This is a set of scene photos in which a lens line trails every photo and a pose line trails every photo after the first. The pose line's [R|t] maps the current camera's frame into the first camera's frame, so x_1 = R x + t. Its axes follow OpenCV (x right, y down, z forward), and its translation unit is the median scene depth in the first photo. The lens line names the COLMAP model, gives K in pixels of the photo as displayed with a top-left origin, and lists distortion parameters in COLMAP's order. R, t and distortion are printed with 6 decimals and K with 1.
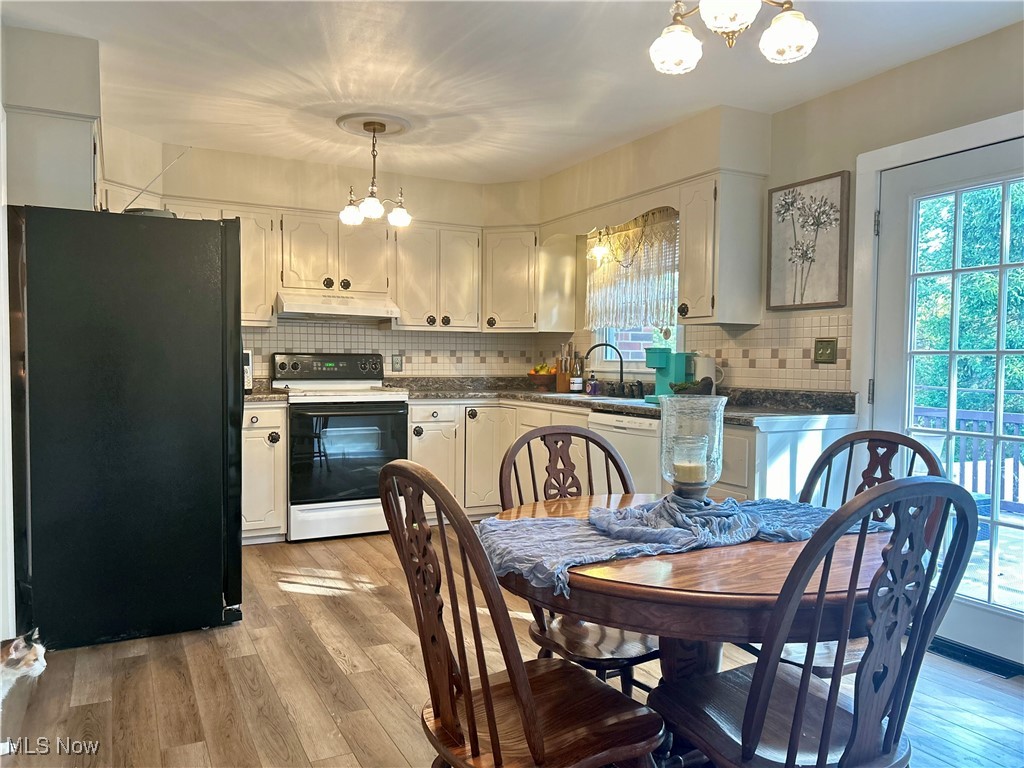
lens RADIAL K [[754.7, 0, 509.9], [0, 754.7, 400.1], [0, 0, 1]] dist [0.068460, -0.091314]
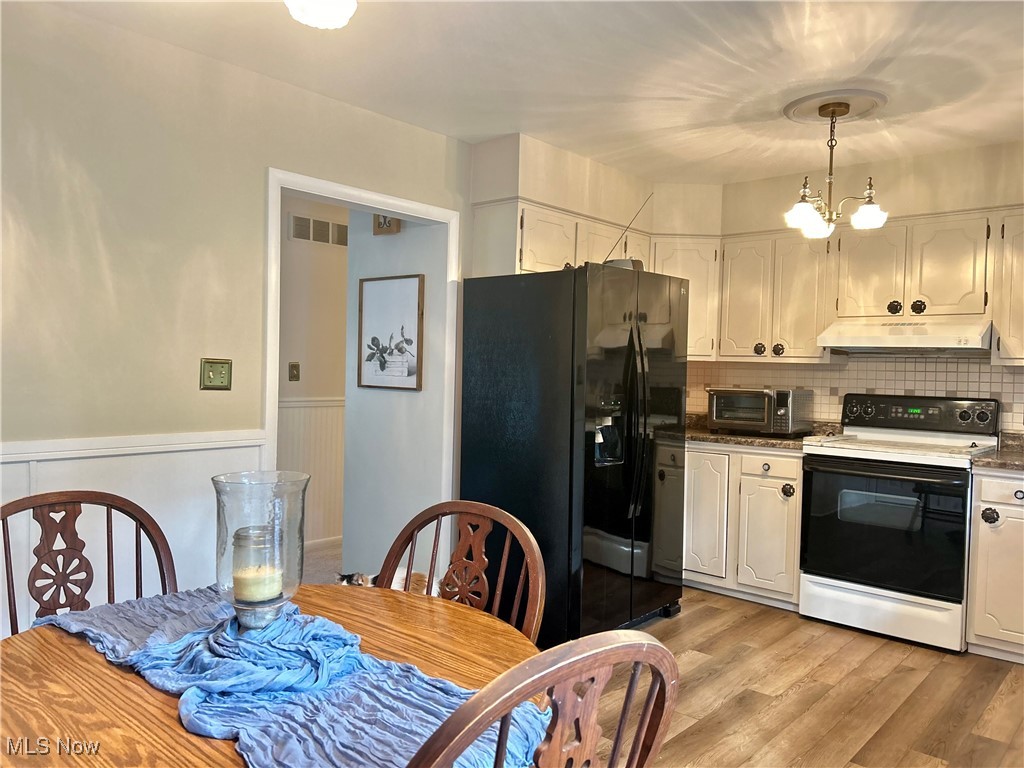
lens RADIAL K [[754.7, 0, 509.9], [0, 754.7, 400.1], [0, 0, 1]] dist [0.068460, -0.091314]
pose [[0.374885, 0.037565, -0.926310, 0.418086], [-0.072701, 0.997293, 0.011021, -0.045287], [0.924216, 0.063212, 0.376602, 0.403458]]
